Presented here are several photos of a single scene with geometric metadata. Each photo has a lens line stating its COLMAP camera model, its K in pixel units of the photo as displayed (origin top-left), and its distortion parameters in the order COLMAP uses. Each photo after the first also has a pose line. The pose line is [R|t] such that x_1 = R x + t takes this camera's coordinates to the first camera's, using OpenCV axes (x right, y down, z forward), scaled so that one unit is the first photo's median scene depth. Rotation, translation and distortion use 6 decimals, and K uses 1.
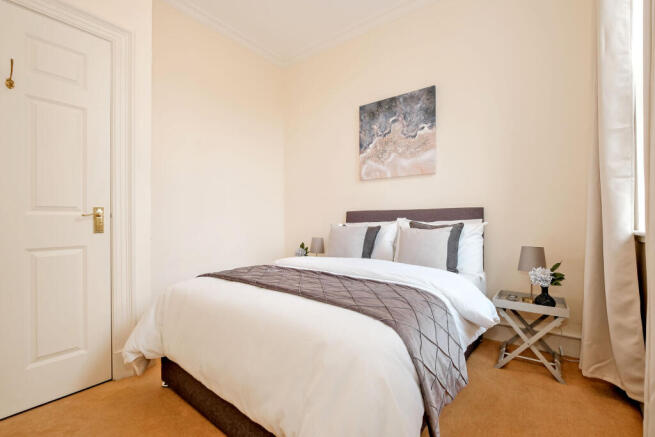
lens RADIAL K [[298.7, 0, 327.2], [0, 298.7, 217.9], [0, 0, 1]] dist [0.002708, -0.000770]
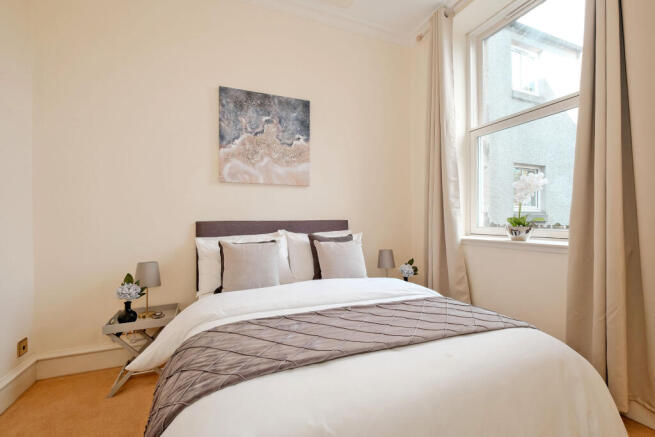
lens RADIAL K [[298.7, 0, 326.1], [0, 298.7, 216.4], [0, 0, 1]] dist [0.002708, -0.000770]
pose [[0.469707, 0.006620, 0.882797, -0.480661], [-0.004993, 0.999976, -0.004842, -0.036365], [-0.882808, -0.002133, 0.469729, 0.425051]]
